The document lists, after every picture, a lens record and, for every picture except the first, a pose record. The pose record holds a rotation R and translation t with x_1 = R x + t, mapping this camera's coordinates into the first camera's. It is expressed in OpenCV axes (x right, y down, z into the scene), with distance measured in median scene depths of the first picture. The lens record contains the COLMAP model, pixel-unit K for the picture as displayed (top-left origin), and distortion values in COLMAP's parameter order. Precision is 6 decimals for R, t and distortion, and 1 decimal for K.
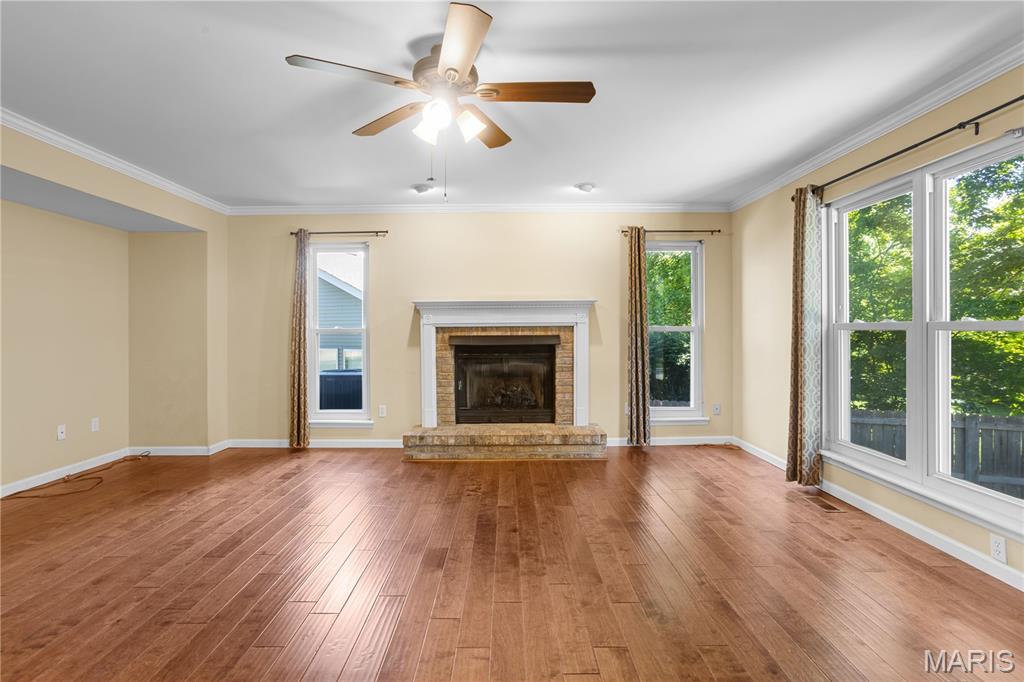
lens RADIAL K [[489.8, 0, 538.8], [0, 489.8, 325.8], [0, 0, 1]] dist [-0.026699, 0.014822]
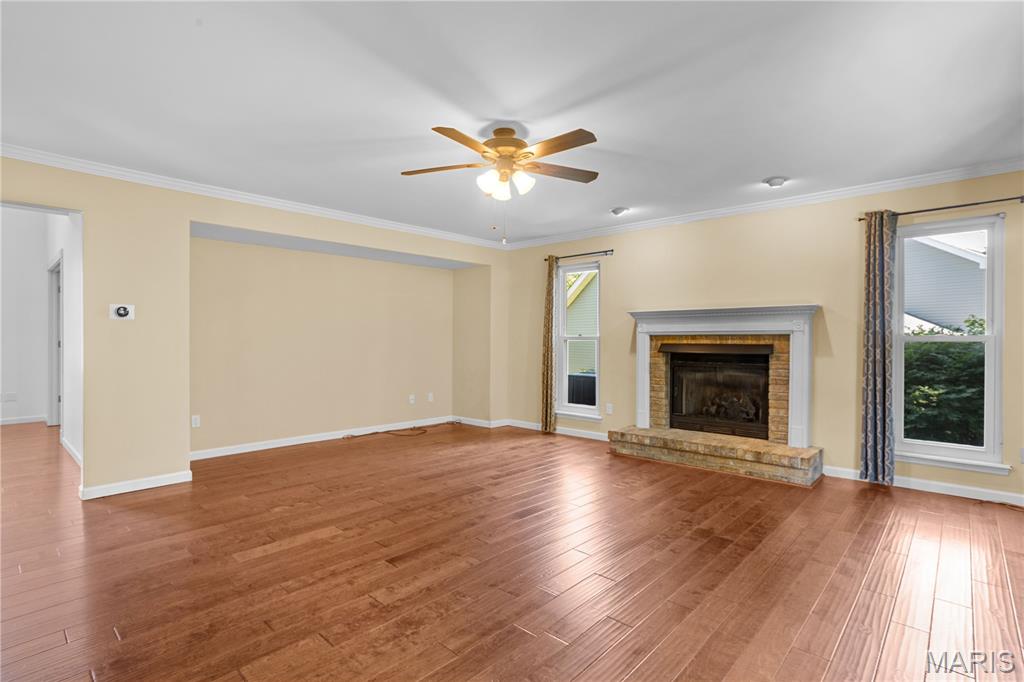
lens RADIAL K [[489.8, 0, 506.4], [0, 489.8, 335.1], [0, 0, 1]] dist [-0.026699, 0.014822]
pose [[0.742003, 0.002733, -0.670391, 0.279705], [-0.001700, 0.999996, 0.002196, 0.000784], [0.670395, -0.000490, 0.742004, -0.002151]]
